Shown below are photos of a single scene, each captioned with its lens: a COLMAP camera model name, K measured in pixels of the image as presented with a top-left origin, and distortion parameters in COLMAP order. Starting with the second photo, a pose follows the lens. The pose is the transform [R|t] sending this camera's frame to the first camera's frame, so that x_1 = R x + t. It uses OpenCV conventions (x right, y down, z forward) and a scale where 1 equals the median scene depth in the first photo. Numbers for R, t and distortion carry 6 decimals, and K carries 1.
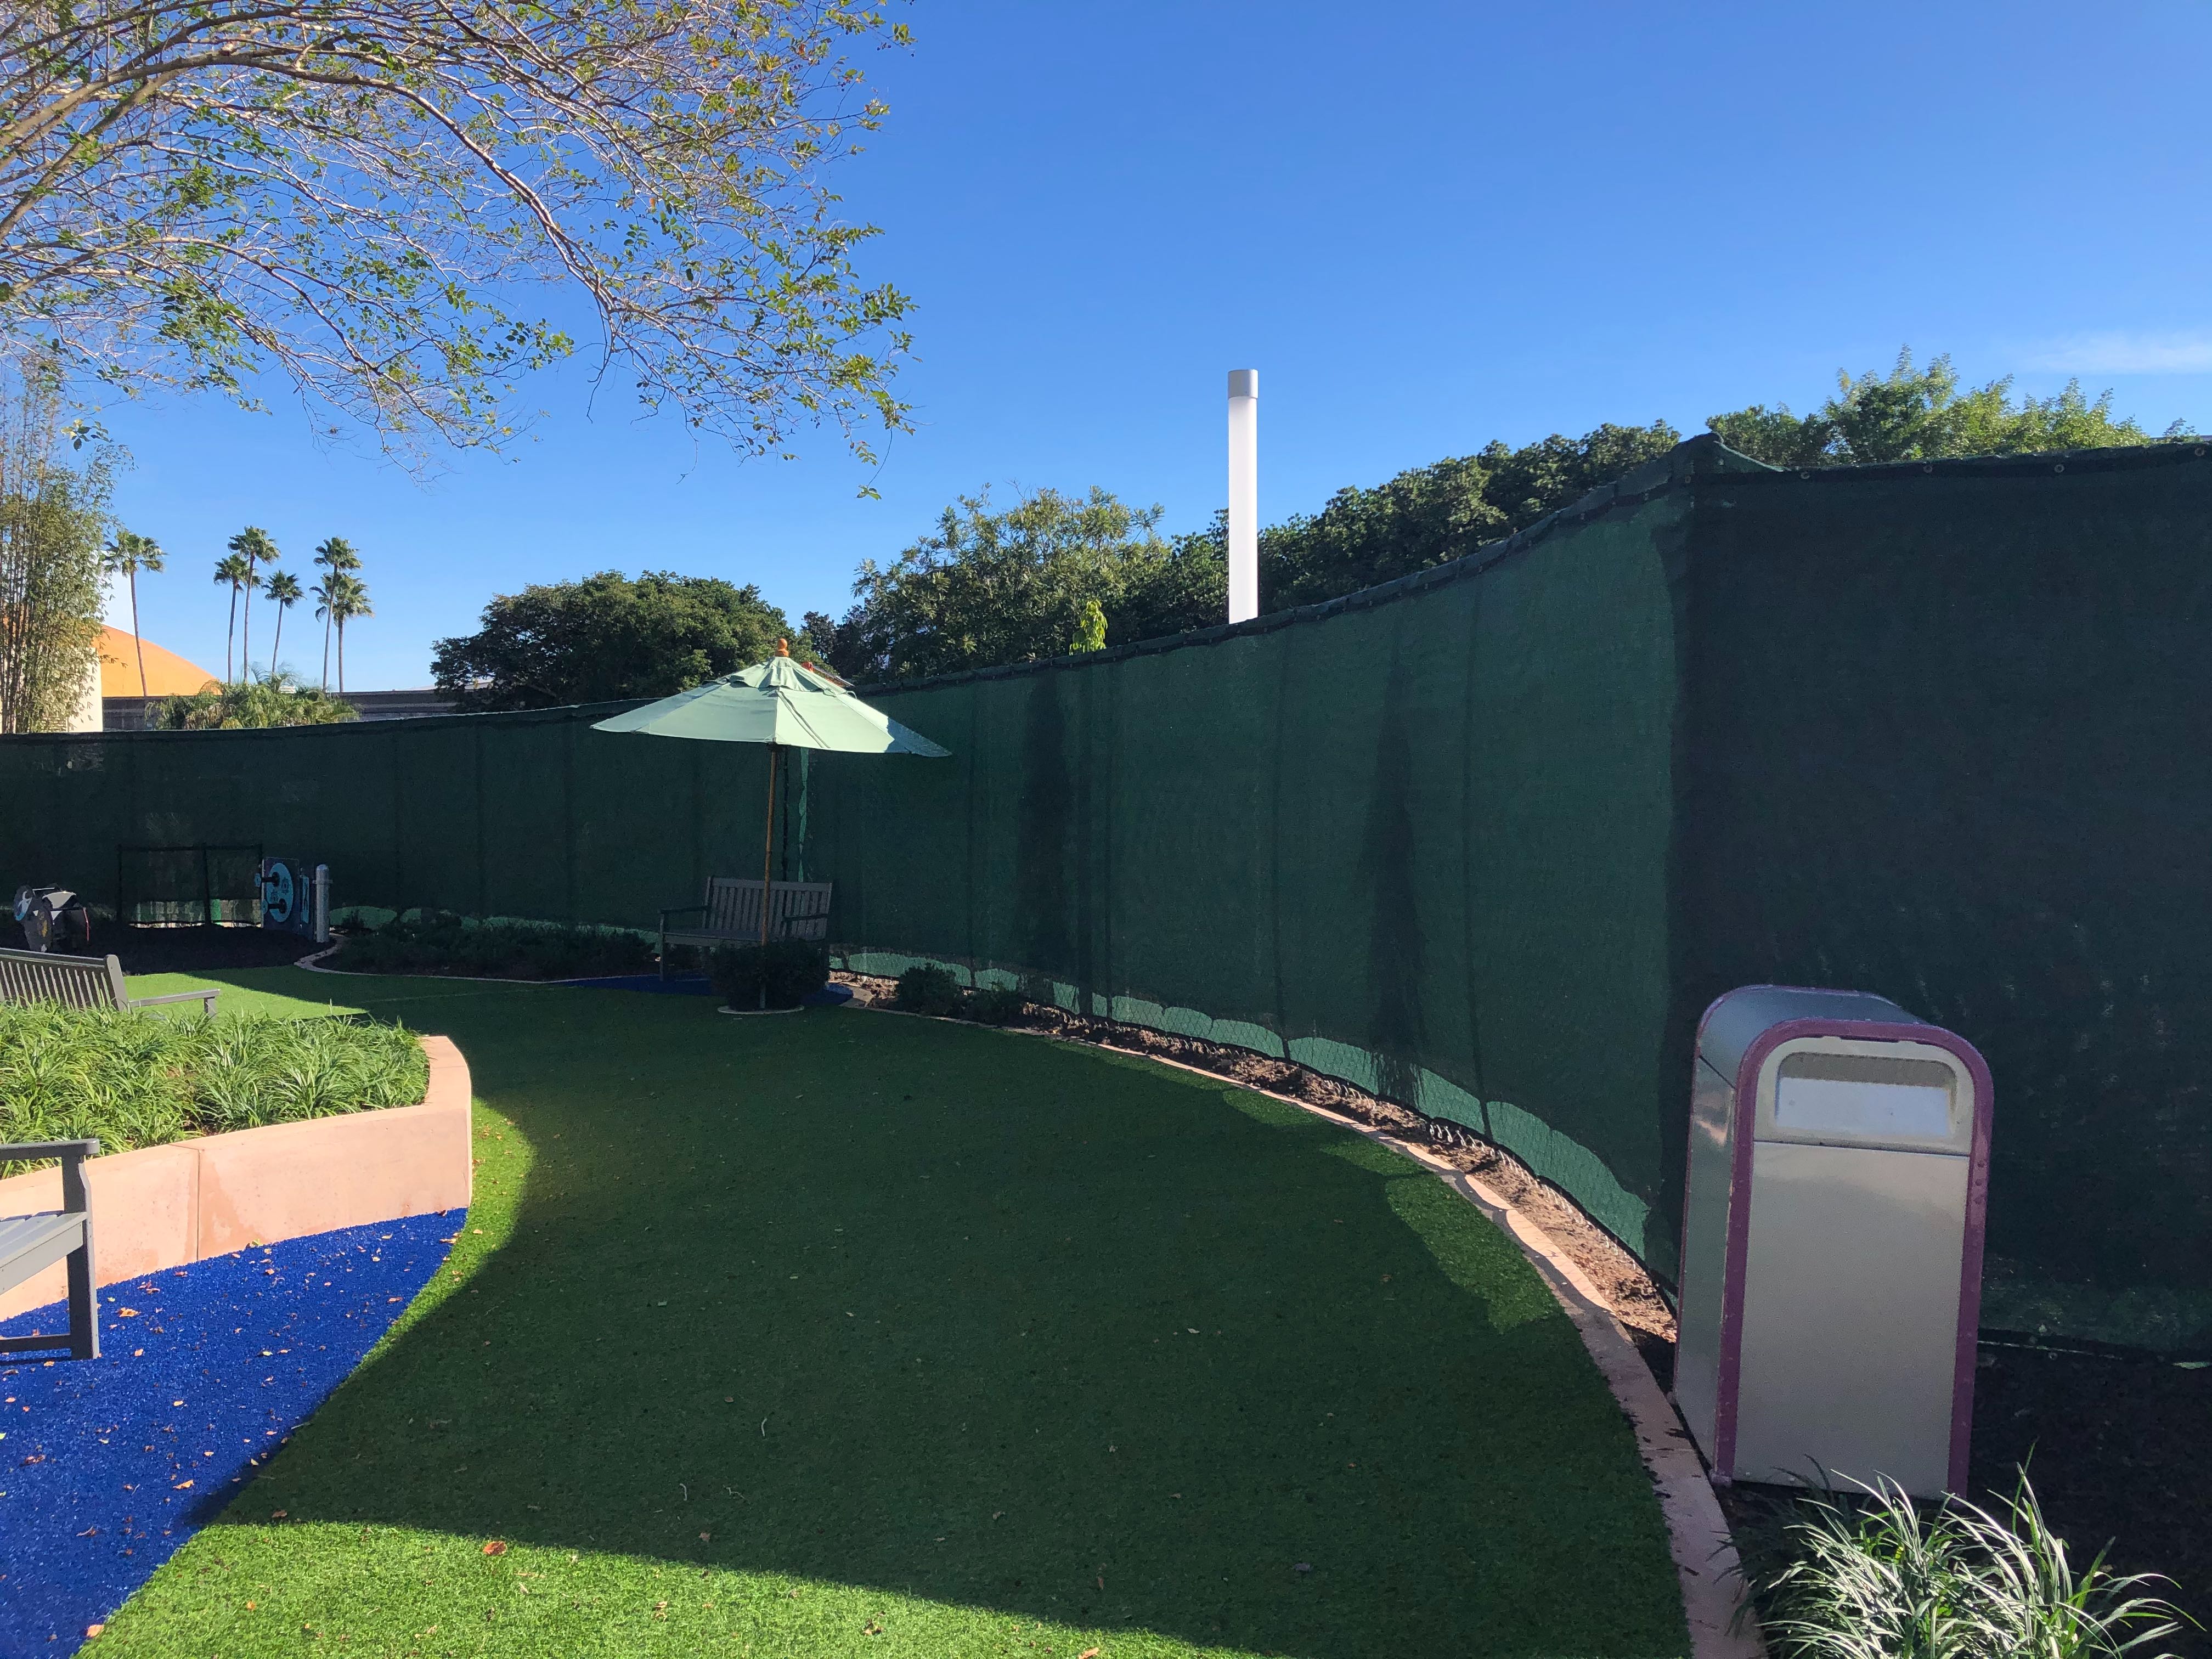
lens RADIAL K [[1775.6, 0, 1194.6], [0, 1775.6, 820.5], [0, 0, 1]] dist [0.030714, -0.032648]
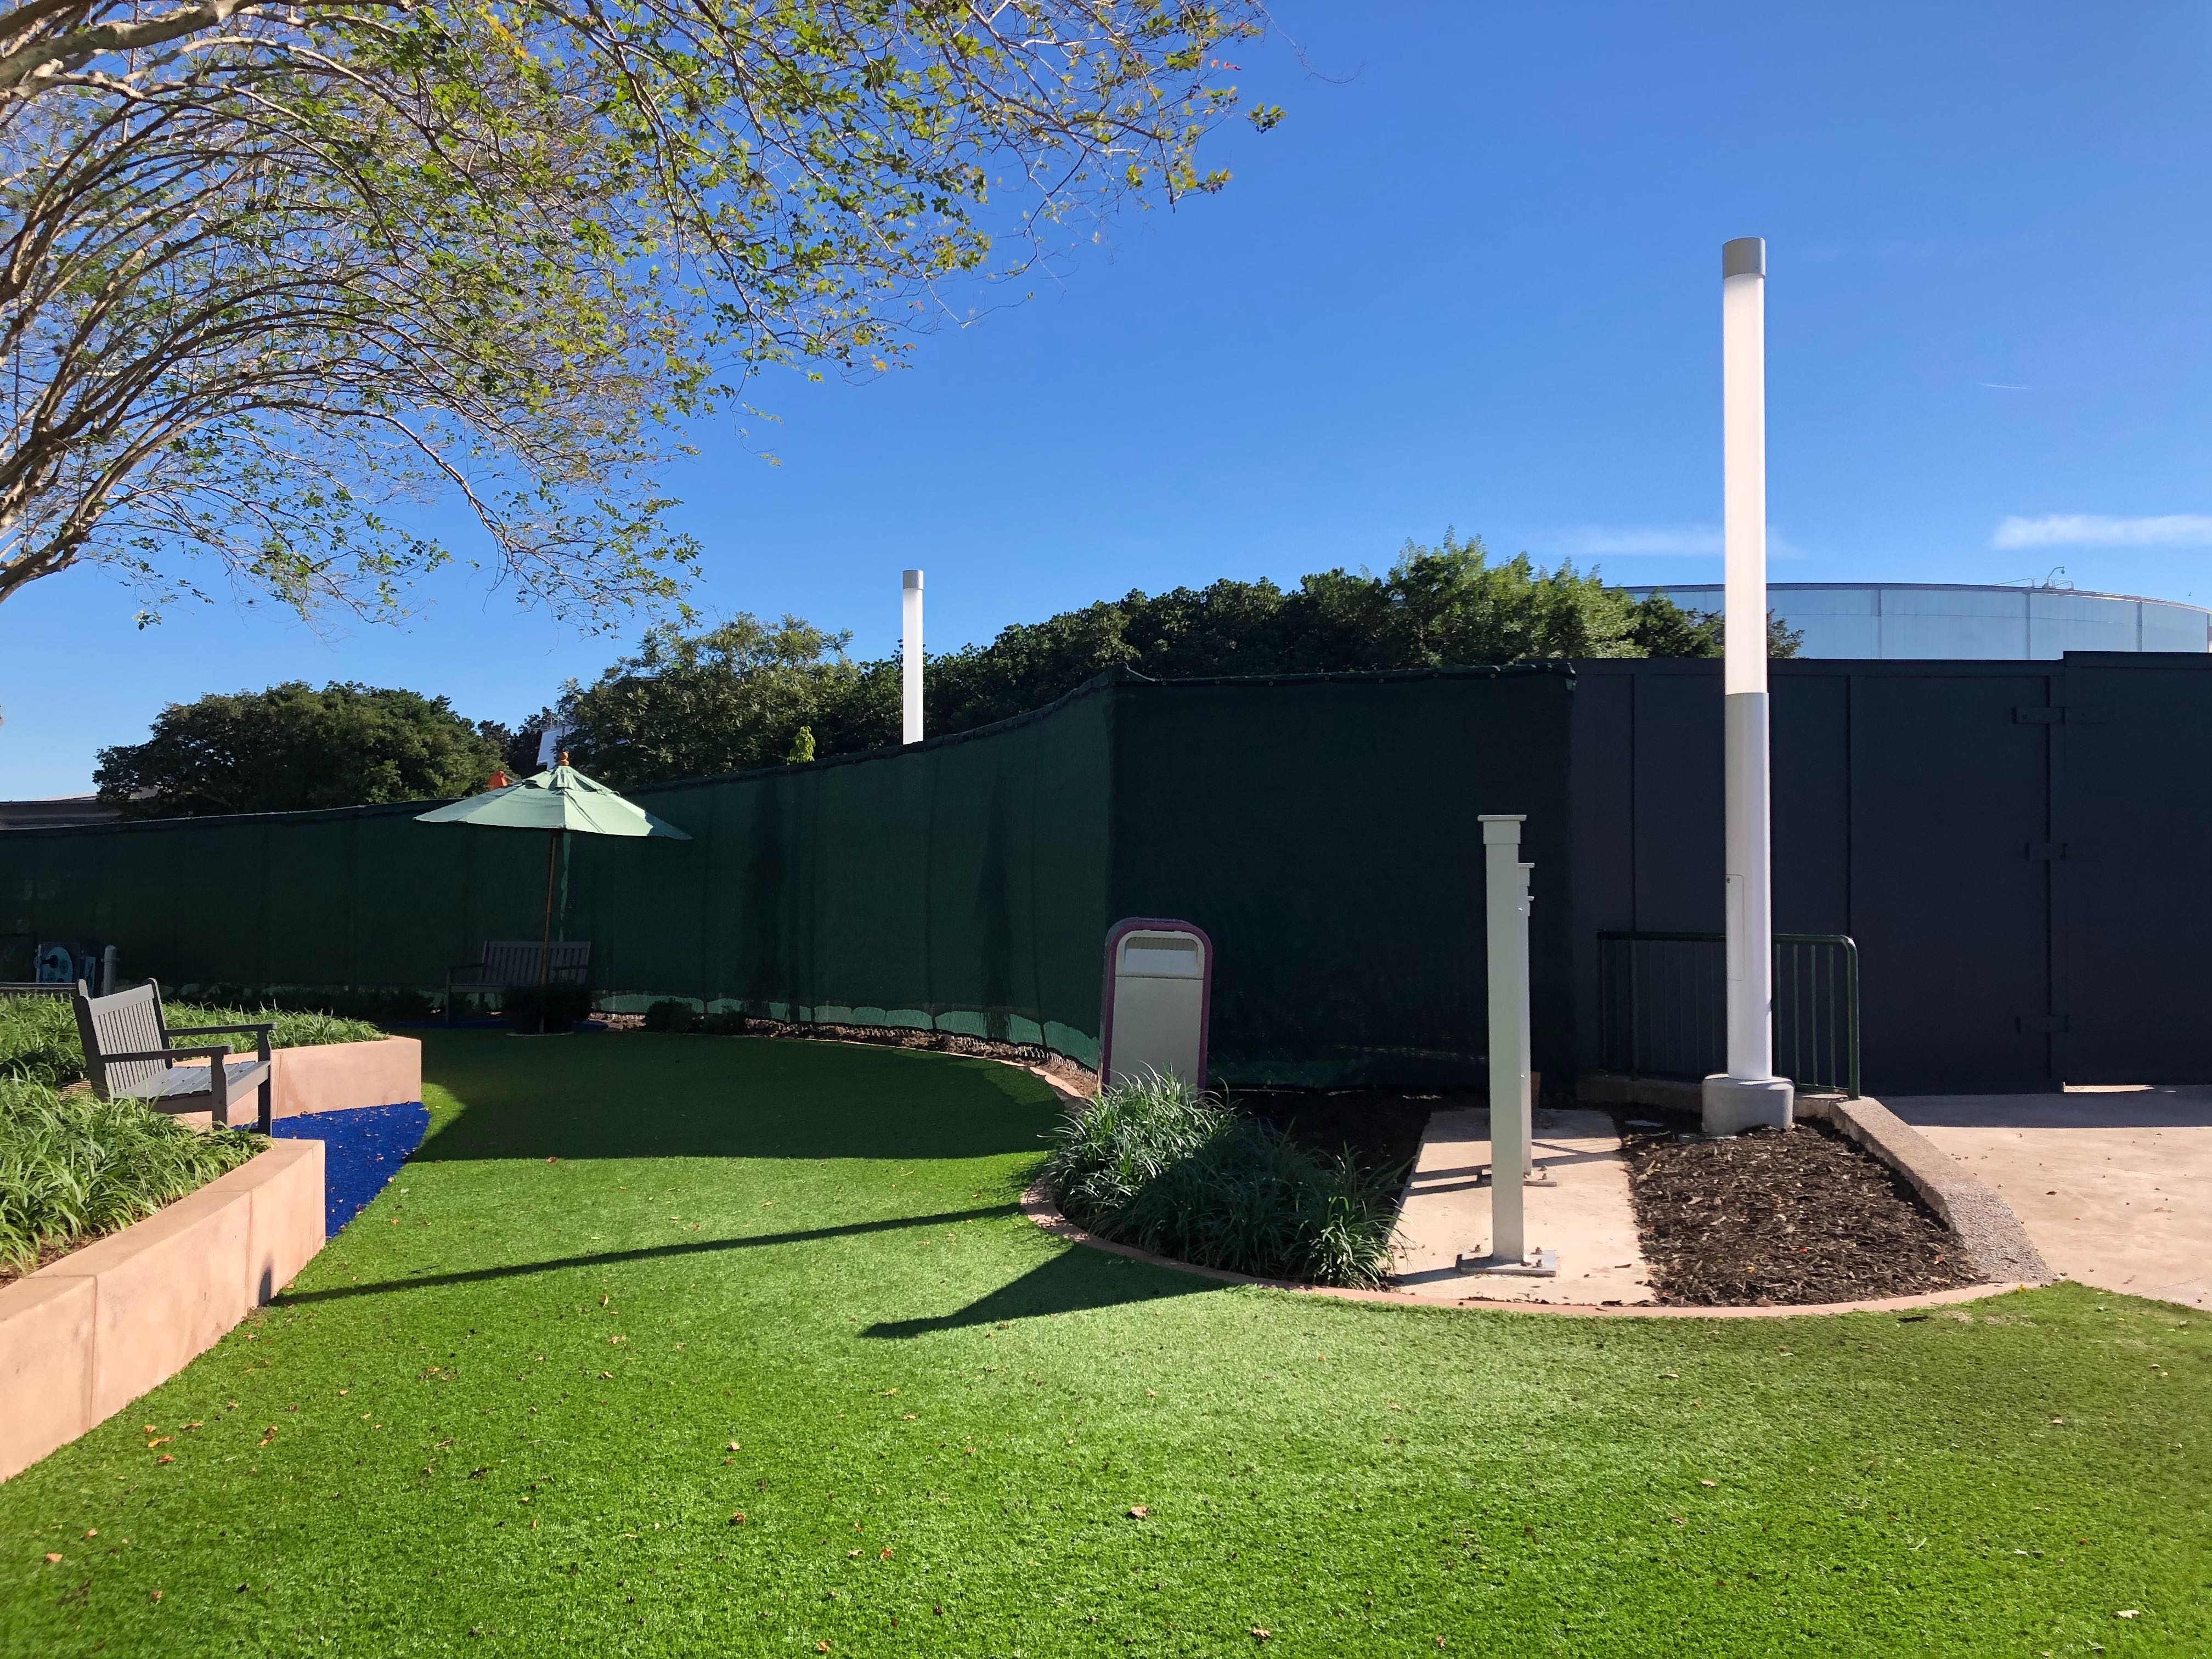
lens RADIAL K [[1775.6, 0, 1140.5], [0, 1775.6, 793.5], [0, 0, 1]] dist [0.030714, -0.032648]
pose [[0.989689, 0.002927, 0.143202, 0.002522], [0.008290, 0.996944, -0.077672, 0.016669], [-0.142992, 0.078059, 0.986641, -0.174750]]
